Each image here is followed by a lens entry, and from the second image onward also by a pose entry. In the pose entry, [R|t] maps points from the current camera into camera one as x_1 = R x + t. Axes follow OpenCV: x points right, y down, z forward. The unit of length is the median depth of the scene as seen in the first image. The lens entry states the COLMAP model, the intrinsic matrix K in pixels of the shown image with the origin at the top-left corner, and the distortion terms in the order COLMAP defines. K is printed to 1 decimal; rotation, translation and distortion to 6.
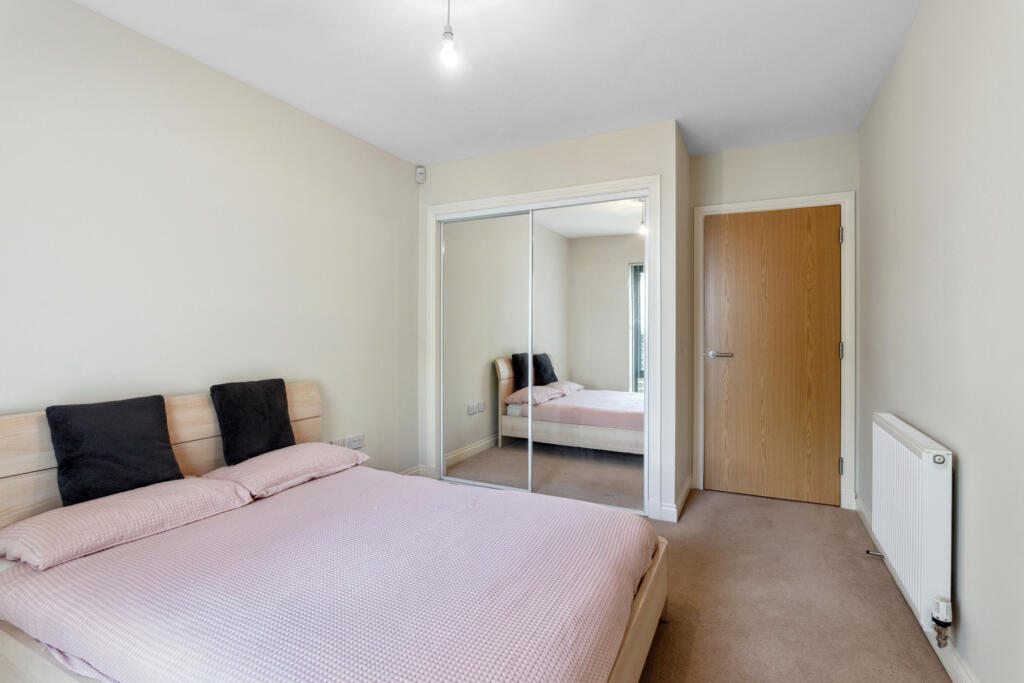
lens RADIAL K [[488.5, 0, 497.5], [0, 488.5, 328.0], [0, 0, 1]] dist [0.001870, 0.001038]
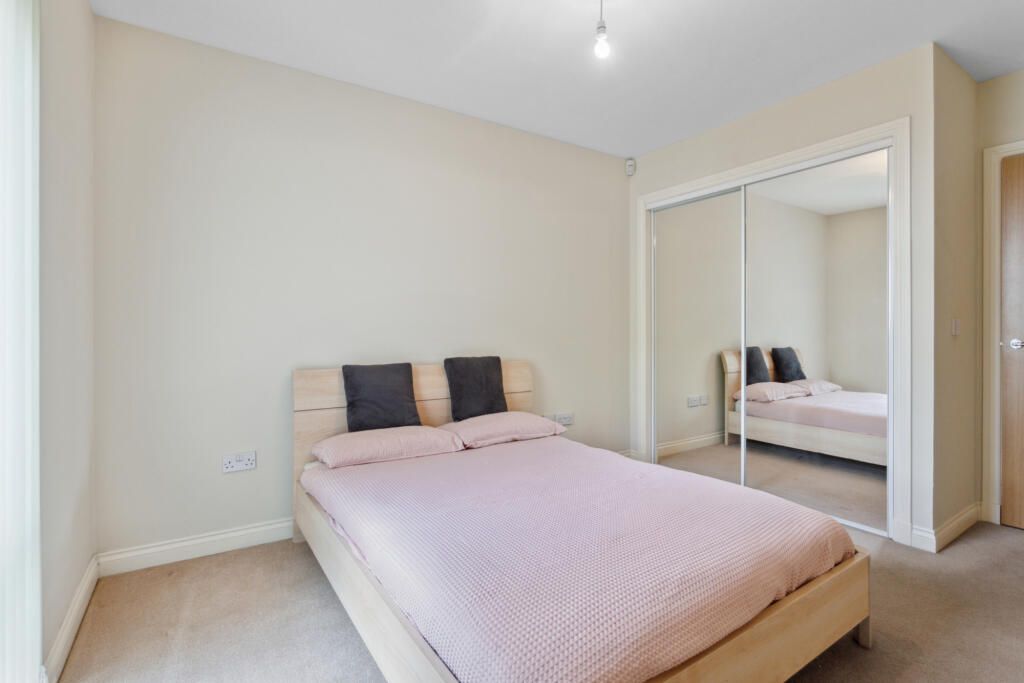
lens RADIAL K [[482.6, 0, 508.6], [0, 482.6, 334.0], [0, 0, 1]] dist [0.001926, 0.000891]
pose [[0.873231, 0.002537, -0.487300, 0.142555], [0.002427, 0.999951, 0.009555, 0.033785], [0.487301, -0.009526, 0.873182, -0.017040]]
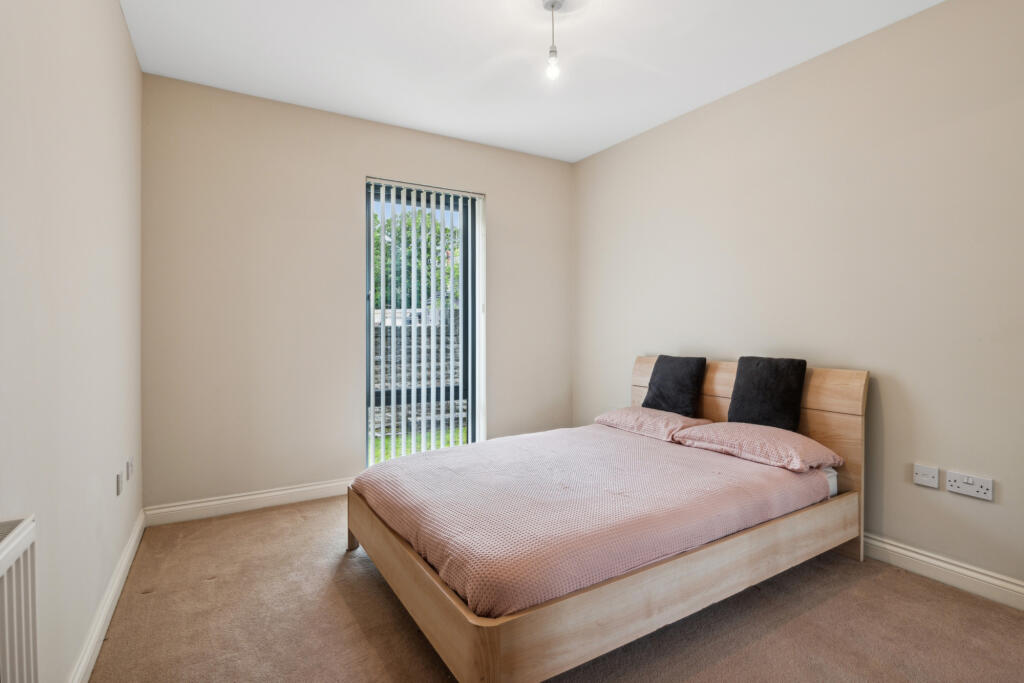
lens RADIAL K [[482.6, 0, 508.6], [0, 482.6, 334.0], [0, 0, 1]] dist [0.001926, 0.000891]
pose [[-0.531690, 0.002879, -0.846934, 0.569968], [0.003694, 0.999993, 0.001080, 0.048570], [0.846931, -0.002555, -0.531697, 0.929067]]
